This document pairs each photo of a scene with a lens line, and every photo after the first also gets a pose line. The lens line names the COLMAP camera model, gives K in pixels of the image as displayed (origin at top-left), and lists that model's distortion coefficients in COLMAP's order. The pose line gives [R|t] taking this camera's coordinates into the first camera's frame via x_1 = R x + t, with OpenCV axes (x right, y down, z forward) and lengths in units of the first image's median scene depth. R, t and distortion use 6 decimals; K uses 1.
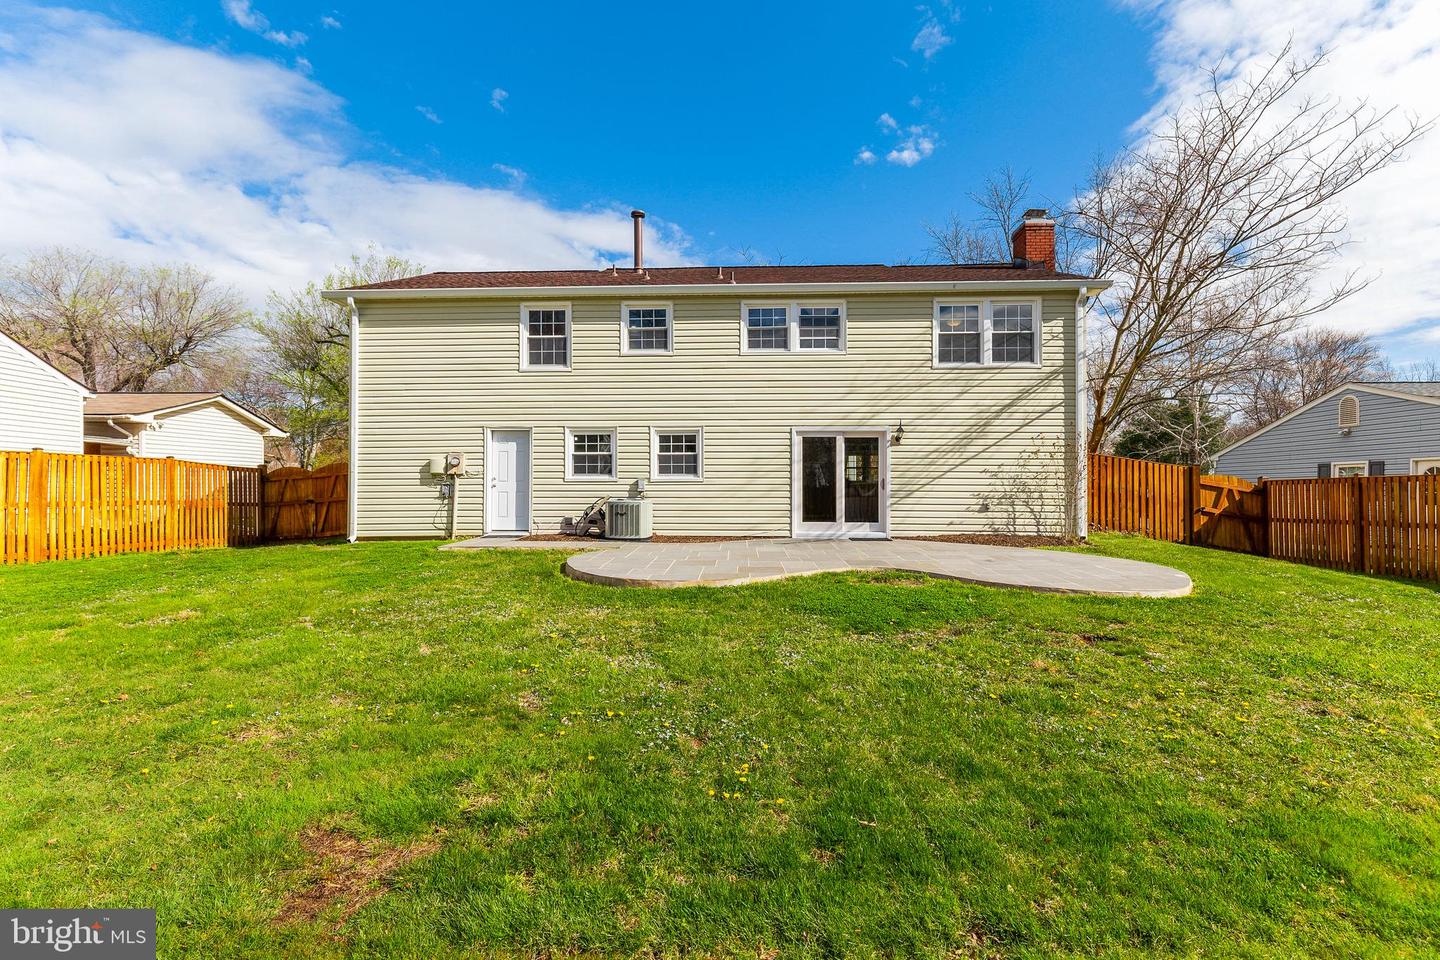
lens RADIAL K [[658.3, 0, 720.3], [0, 658.3, 475.1], [0, 0, 1]] dist [0.007219, -0.000461]
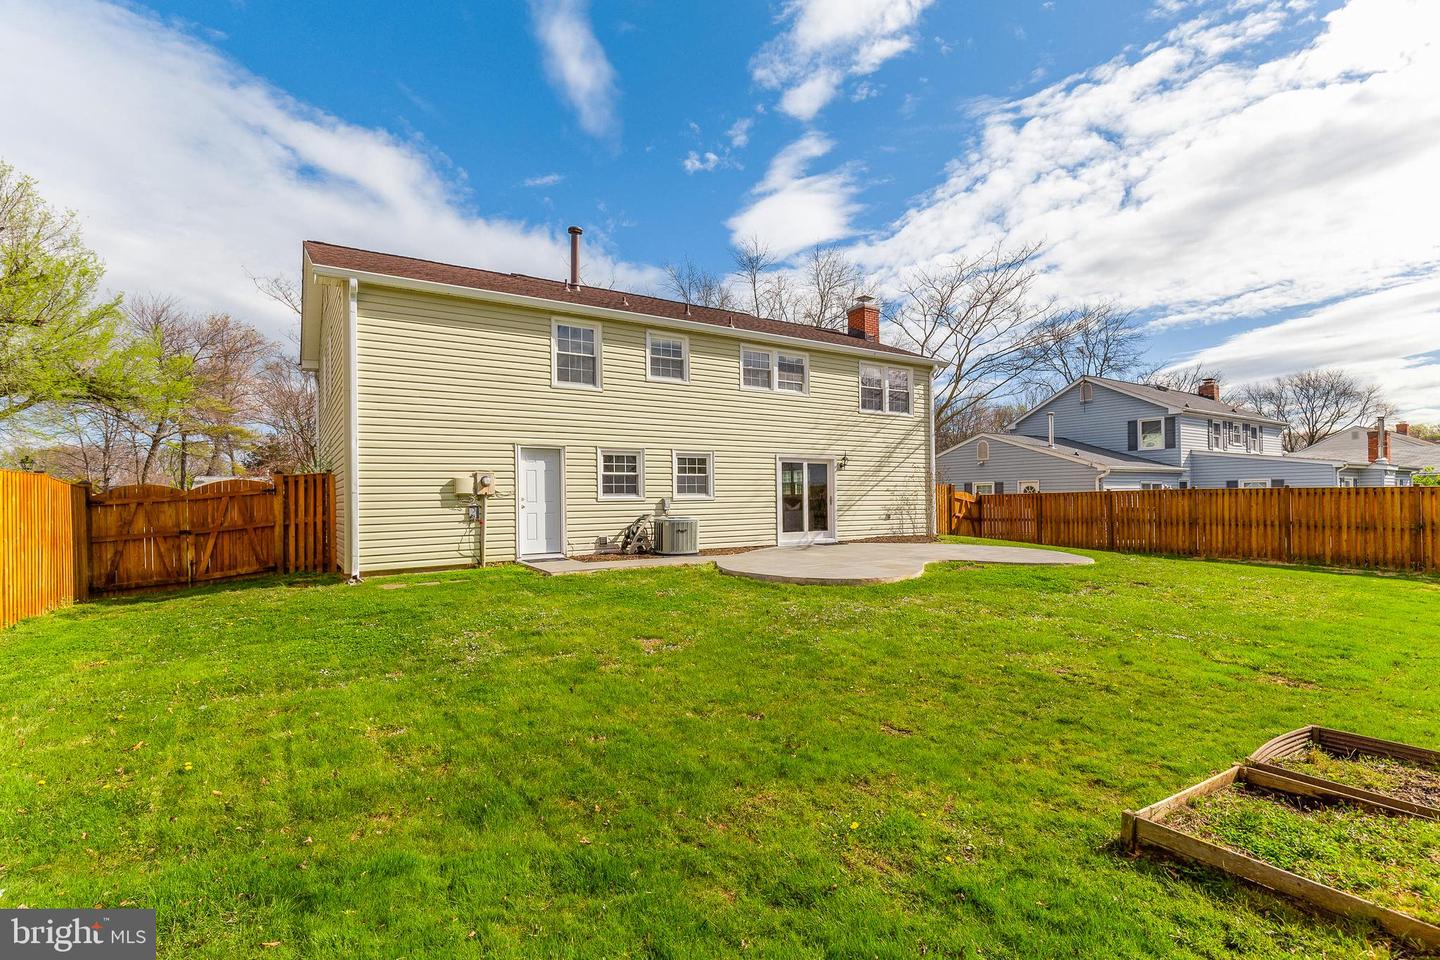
lens RADIAL K [[657.9, 0, 721.0], [0, 657.9, 495.1], [0, 0, 1]] dist [0.003512, 0.000180]
pose [[0.817733, -0.006449, 0.575561, -0.658863], [0.001101, 0.999953, 0.009639, -0.009342], [-0.575596, -0.007248, 0.817702, 0.073291]]
